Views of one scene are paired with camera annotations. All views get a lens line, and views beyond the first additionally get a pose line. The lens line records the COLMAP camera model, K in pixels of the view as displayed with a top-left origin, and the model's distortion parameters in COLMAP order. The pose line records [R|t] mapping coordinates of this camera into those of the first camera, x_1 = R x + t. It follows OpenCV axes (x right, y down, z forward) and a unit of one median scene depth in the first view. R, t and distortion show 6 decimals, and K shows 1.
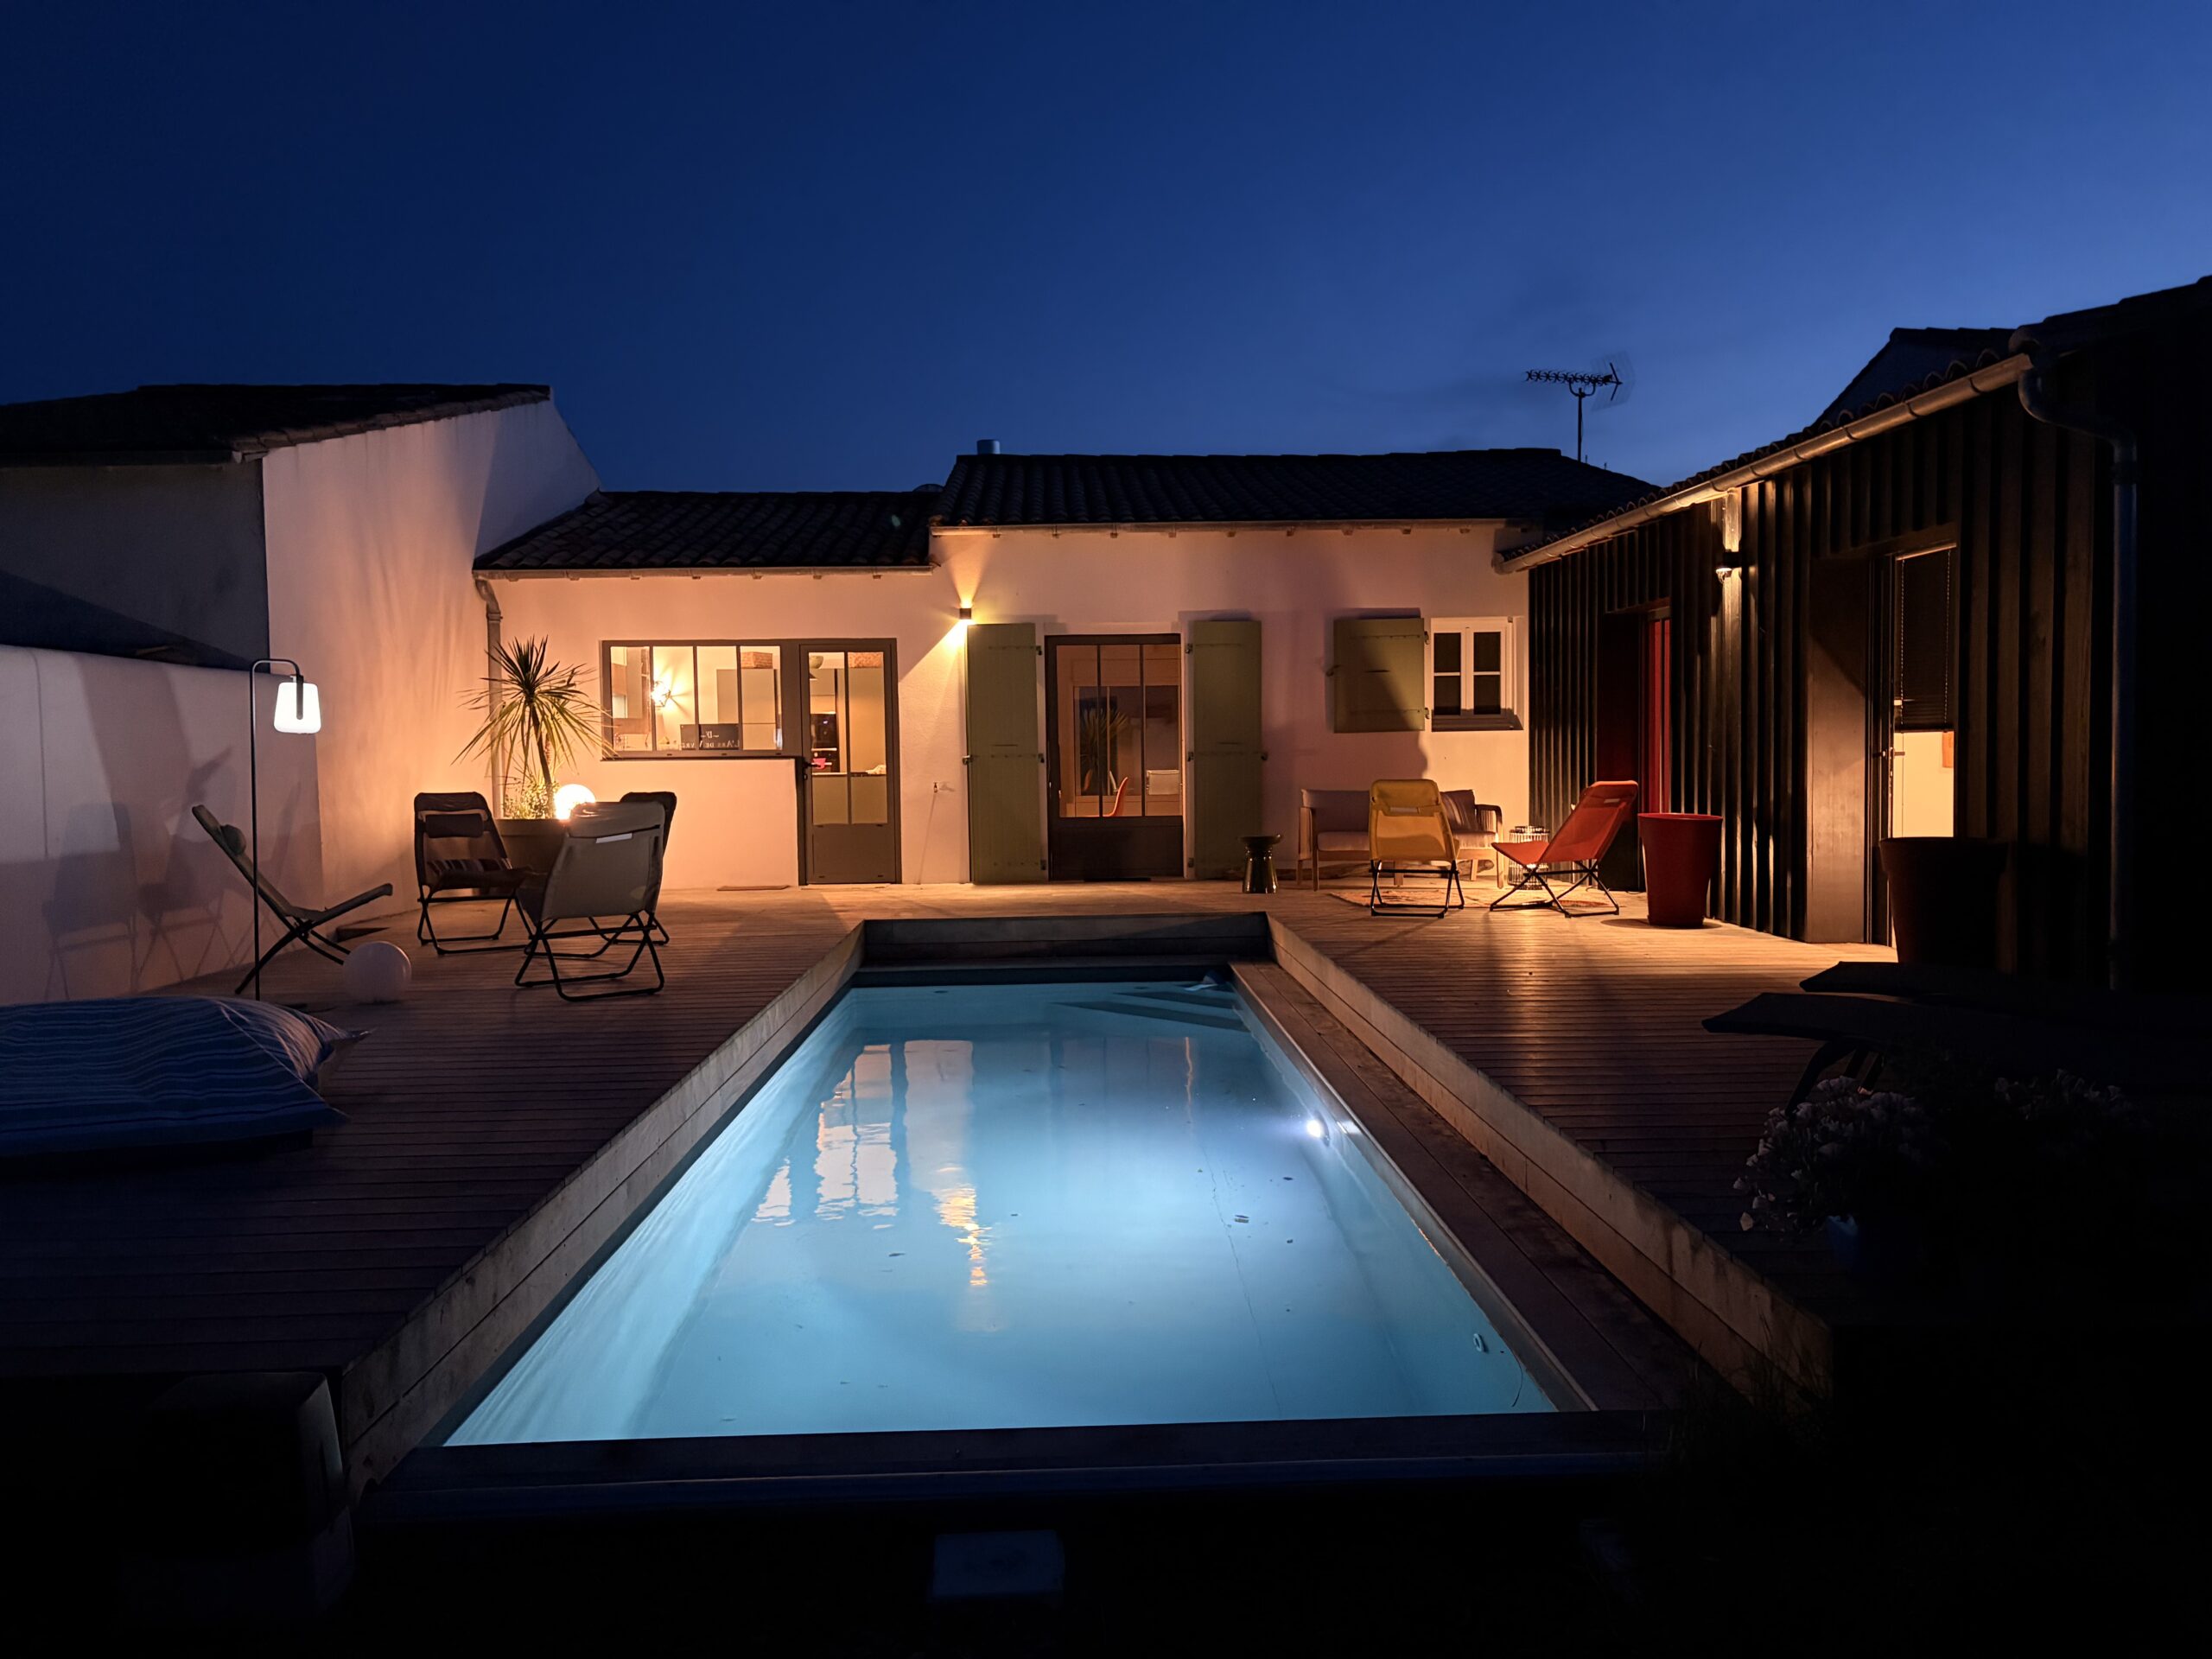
lens RADIAL K [[1676.2, 0, 1106.0], [0, 1676.2, 829.5], [0, 0, 1]] dist [-0.035547, -0.000332]
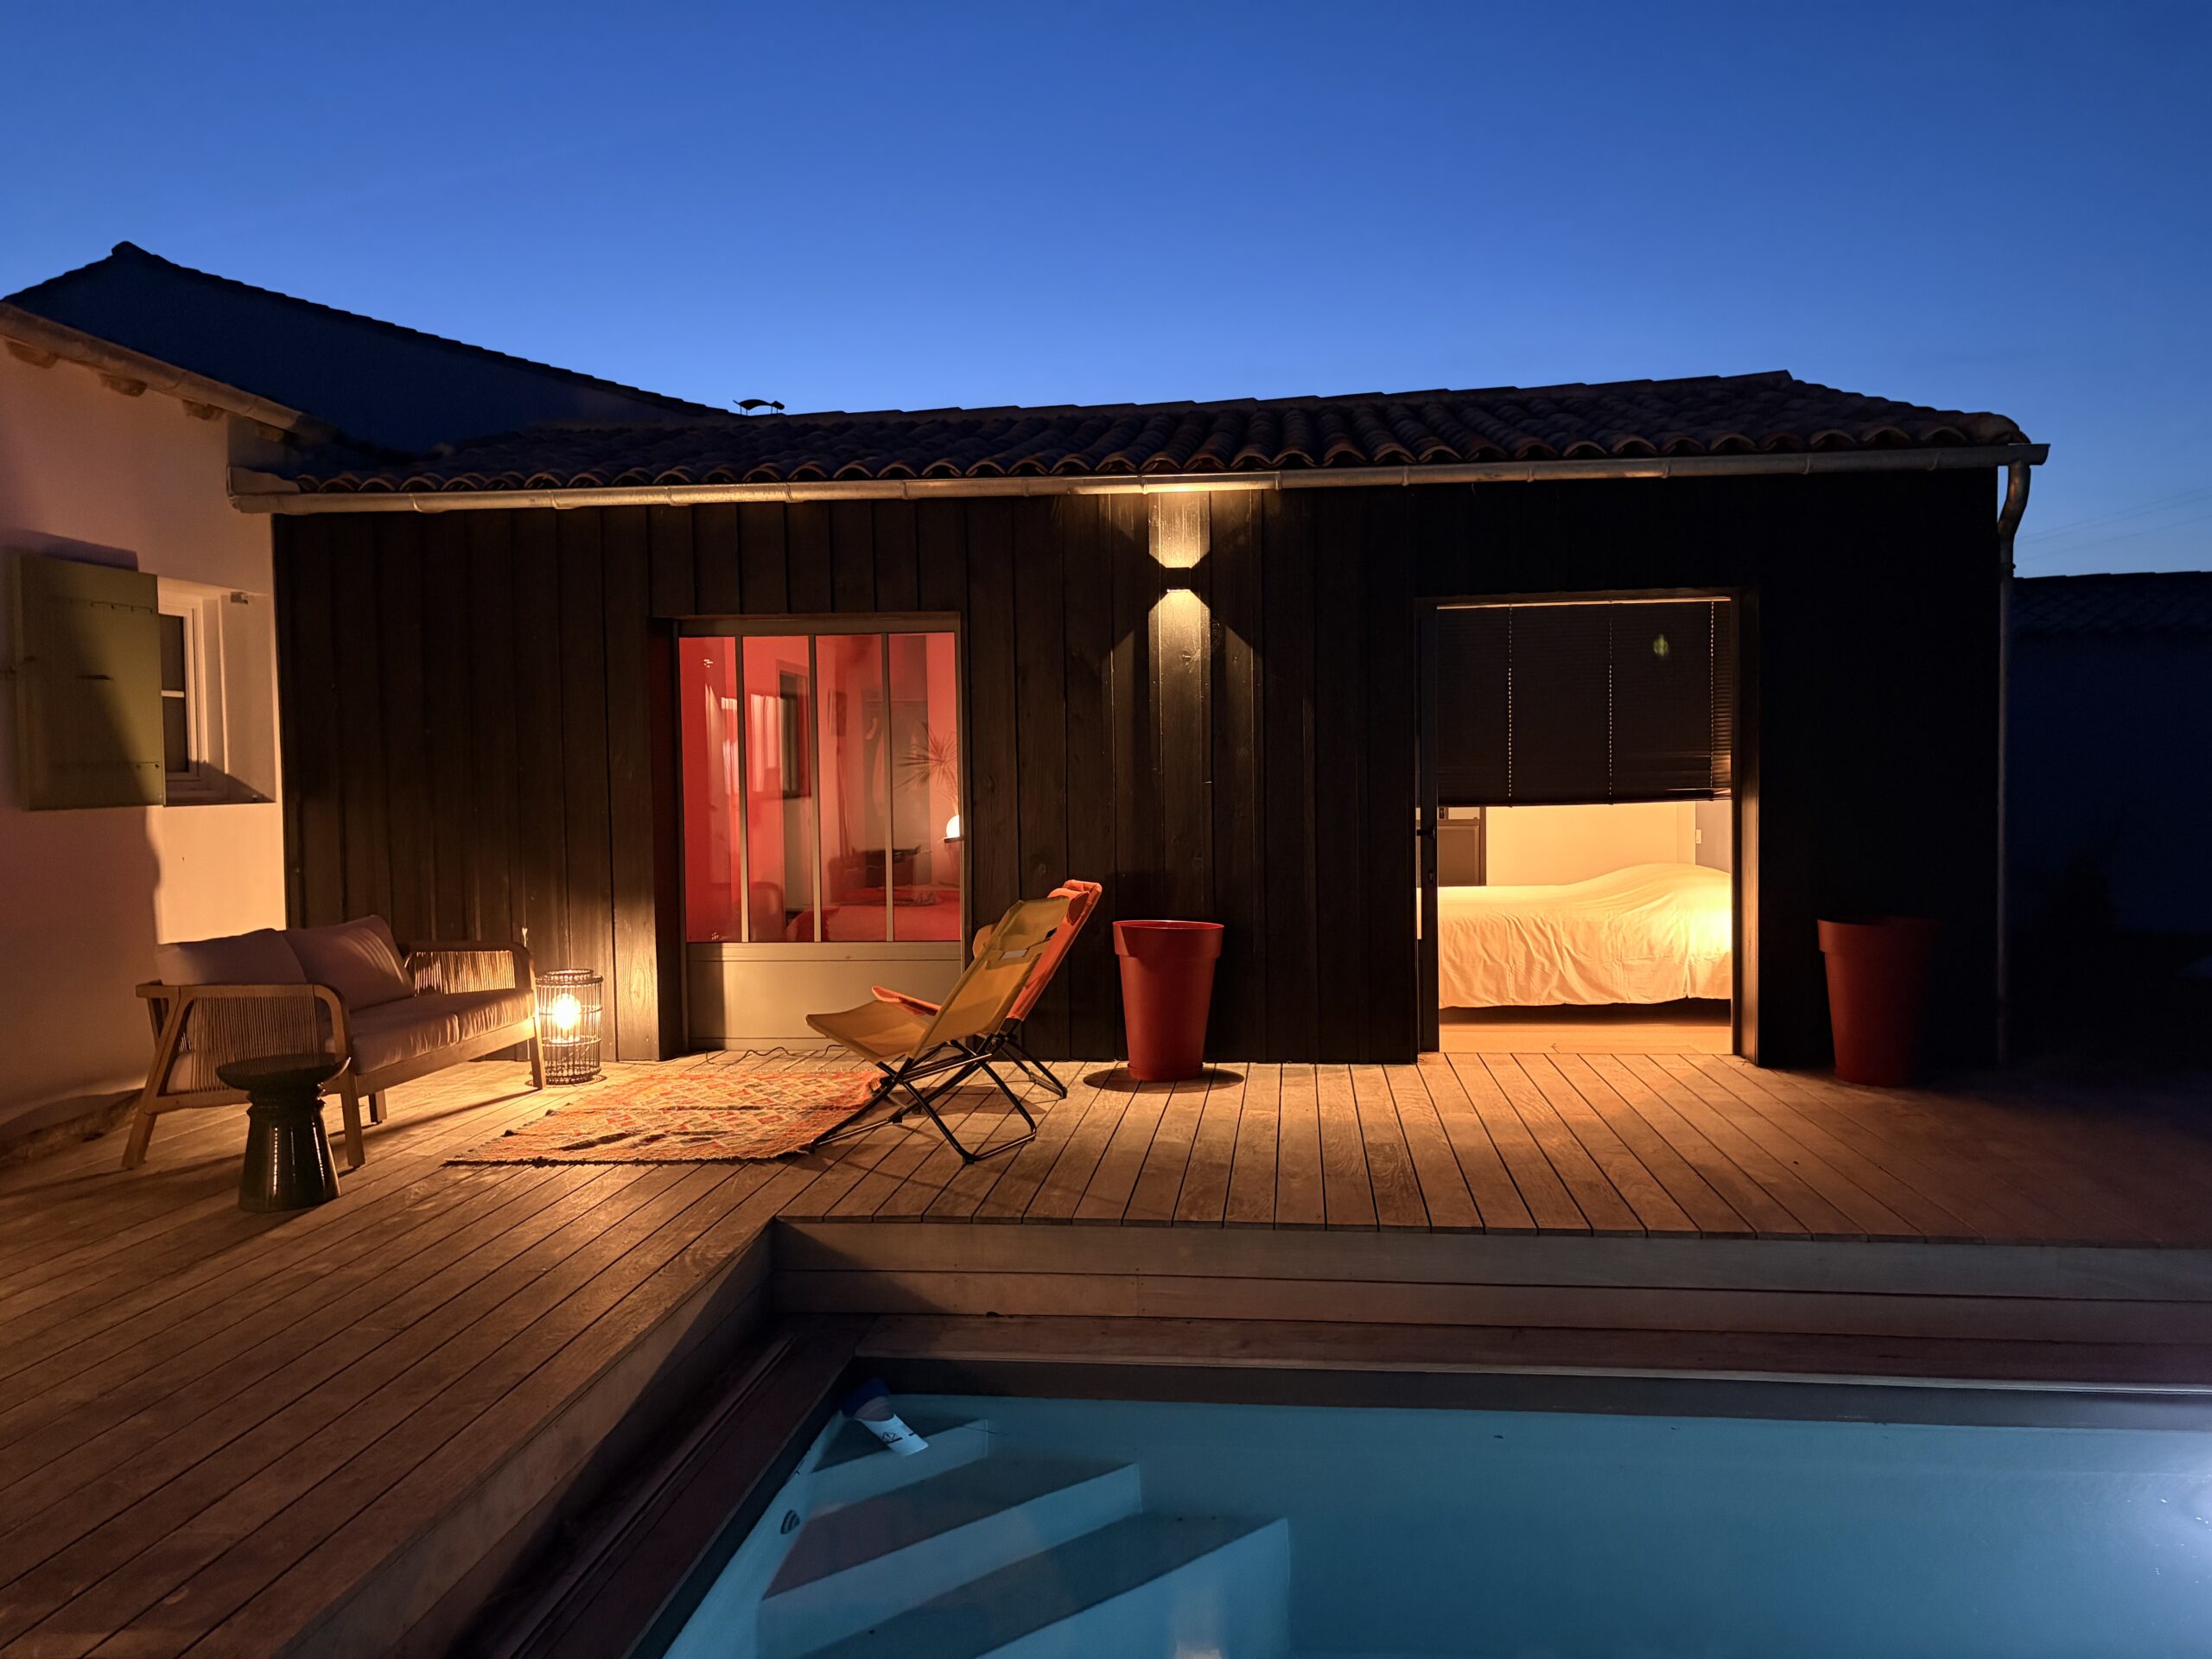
lens RADIAL K [[1676.2, 0, 1106.0], [0, 1676.2, 829.5], [0, 0, 1]] dist [-0.035547, -0.000332]
pose [[0.152132, -0.023342, 0.988085, -0.248227], [0.047783, 0.998726, 0.016236, -0.045321], [-0.987204, 0.044743, 0.153054, 0.637797]]
